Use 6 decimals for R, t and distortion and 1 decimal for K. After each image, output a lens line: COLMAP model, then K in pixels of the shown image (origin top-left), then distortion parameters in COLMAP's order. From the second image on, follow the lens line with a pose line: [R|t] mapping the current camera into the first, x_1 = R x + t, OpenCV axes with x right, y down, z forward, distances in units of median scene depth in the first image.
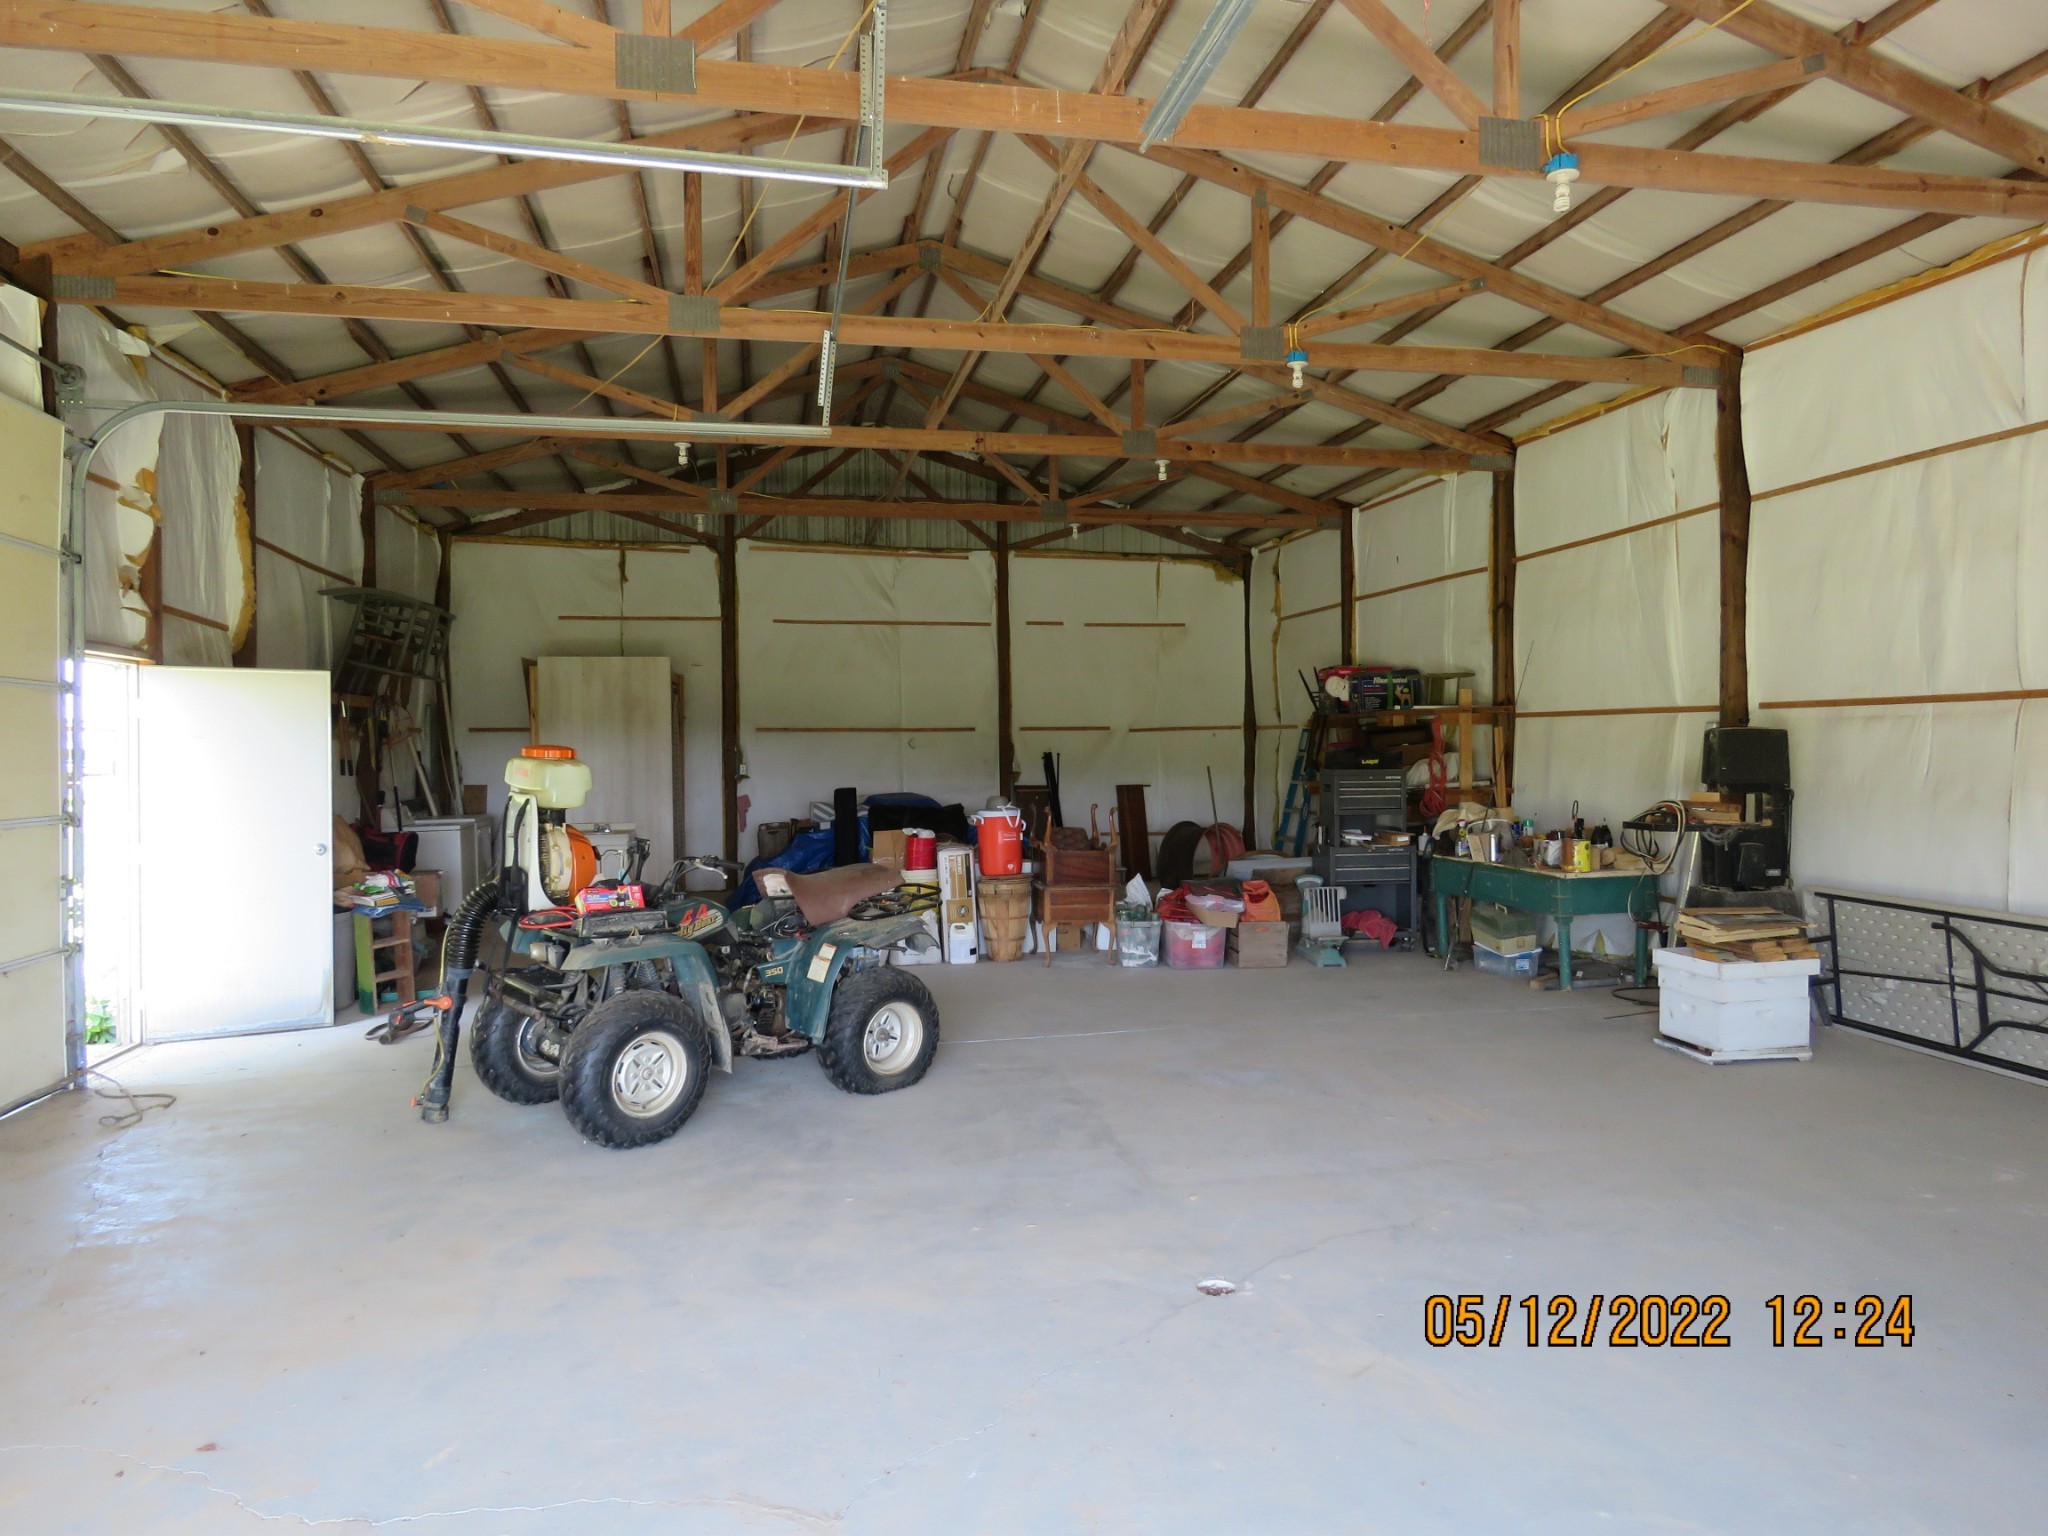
lens RADIAL K [[1313.8, 0, 1024.0], [0, 1313.8, 768.0], [0, 0, 1]] dist [0.007024, -0.037858]
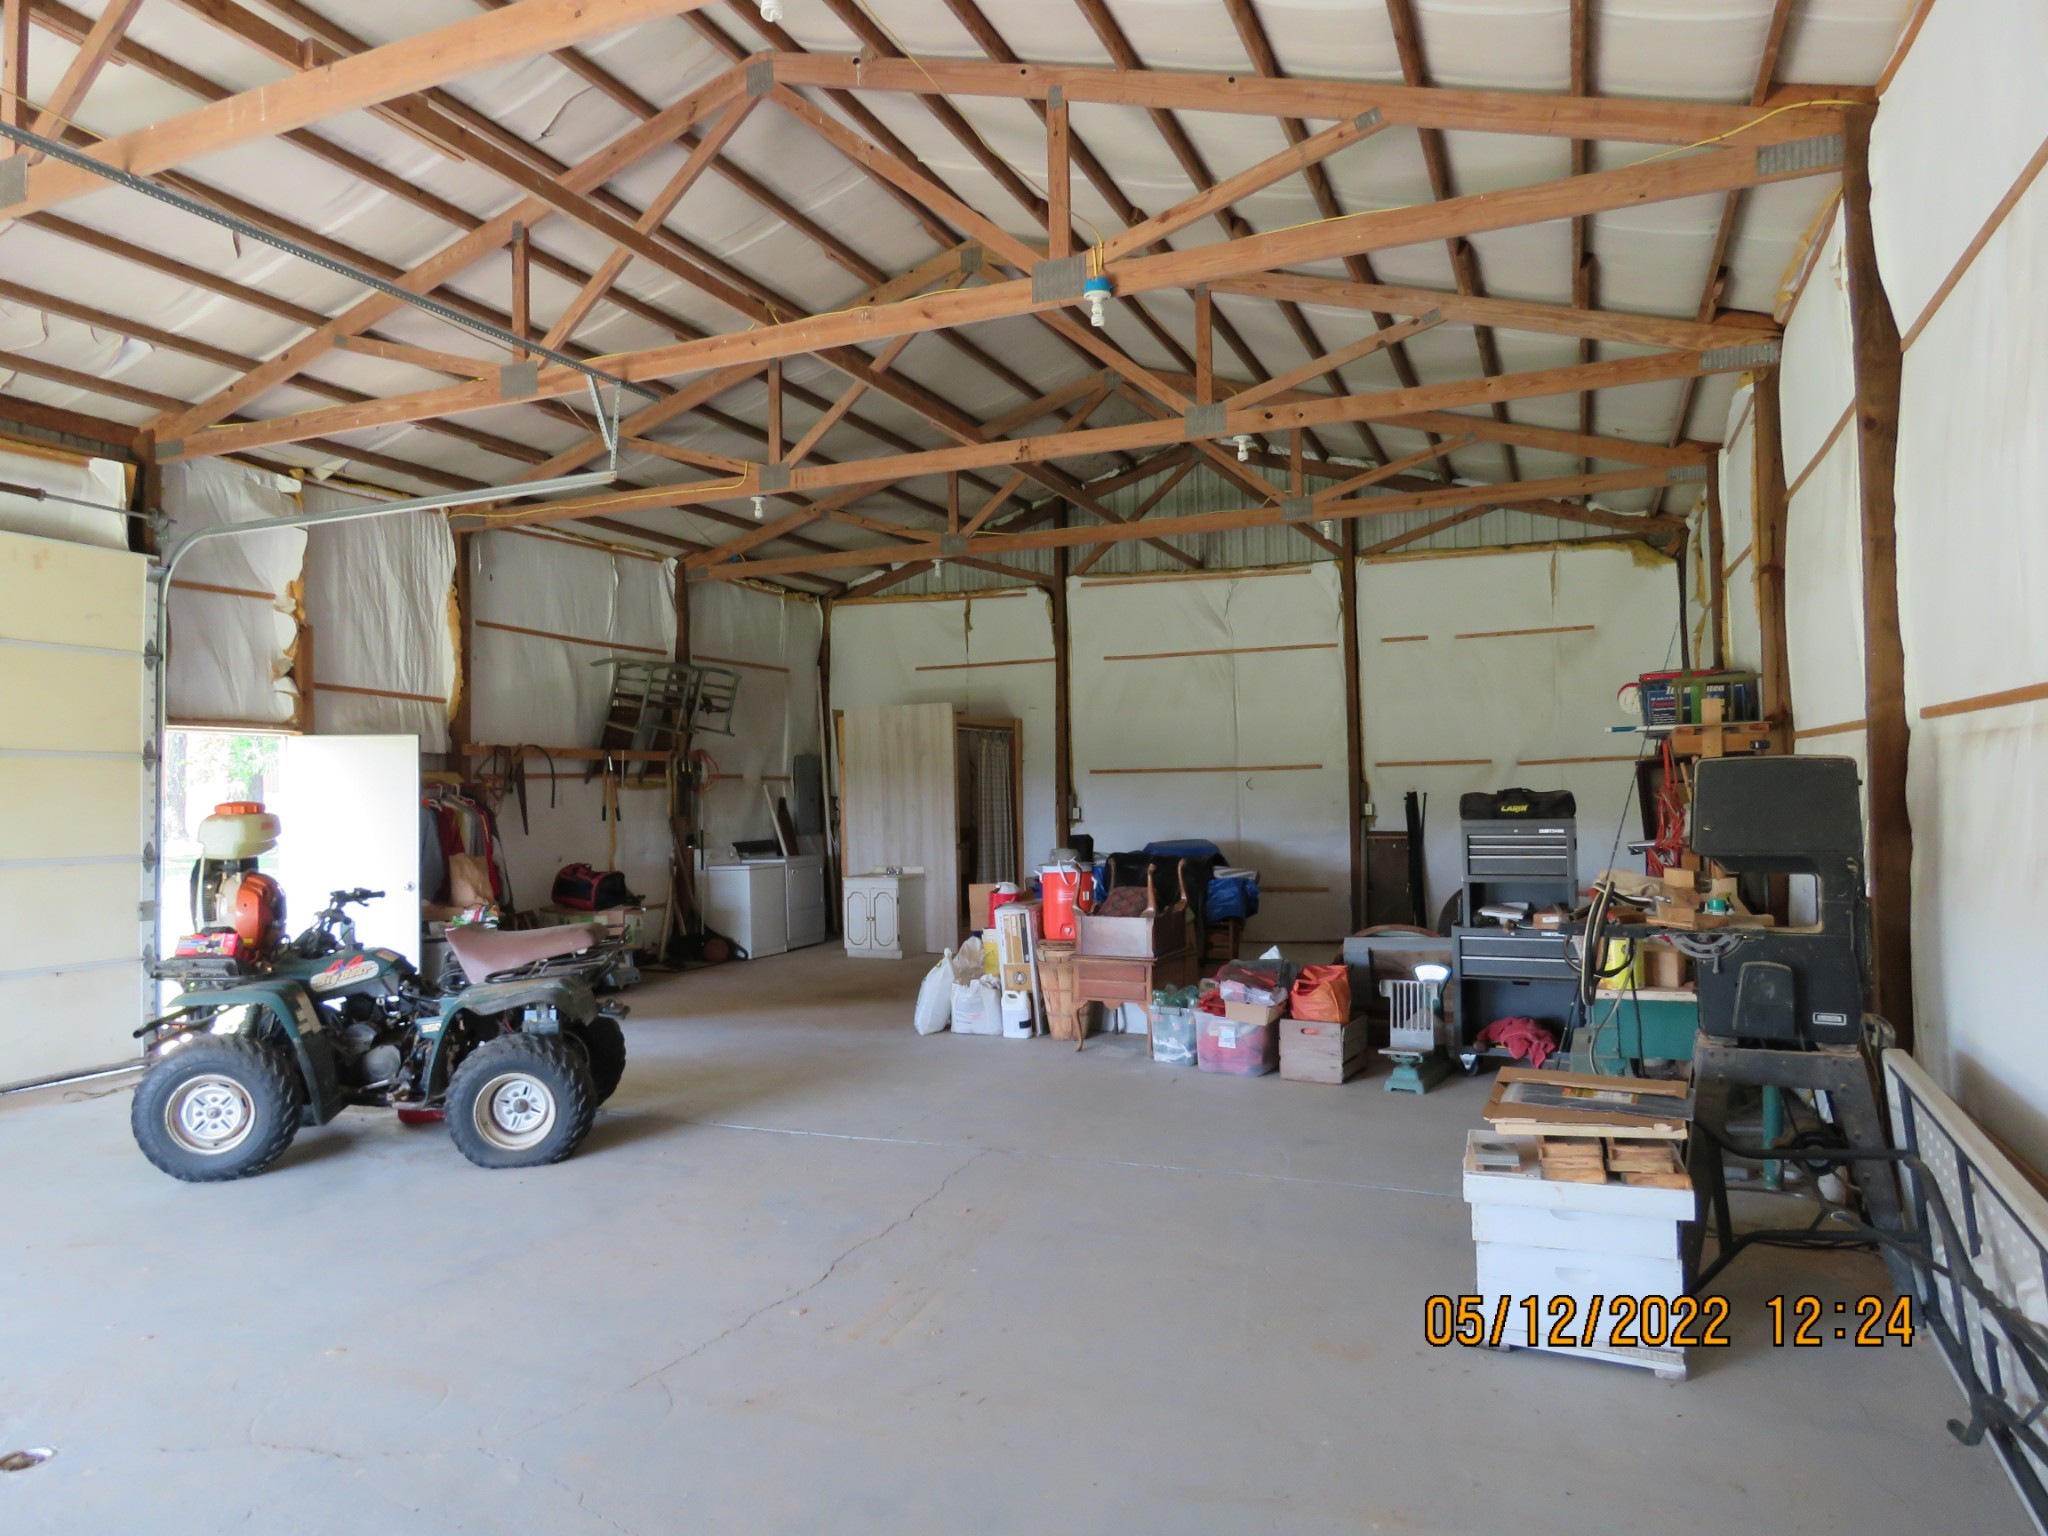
lens RADIAL K [[1313.8, 0, 1024.0], [0, 1313.8, 768.0], [0, 0, 1]] dist [0.007024, -0.037858]
pose [[0.819902, -0.017965, -0.572221, 0.319205], [0.002885, 0.999625, -0.027249, -0.005774], [0.572496, 0.020691, 0.819646, 0.186543]]
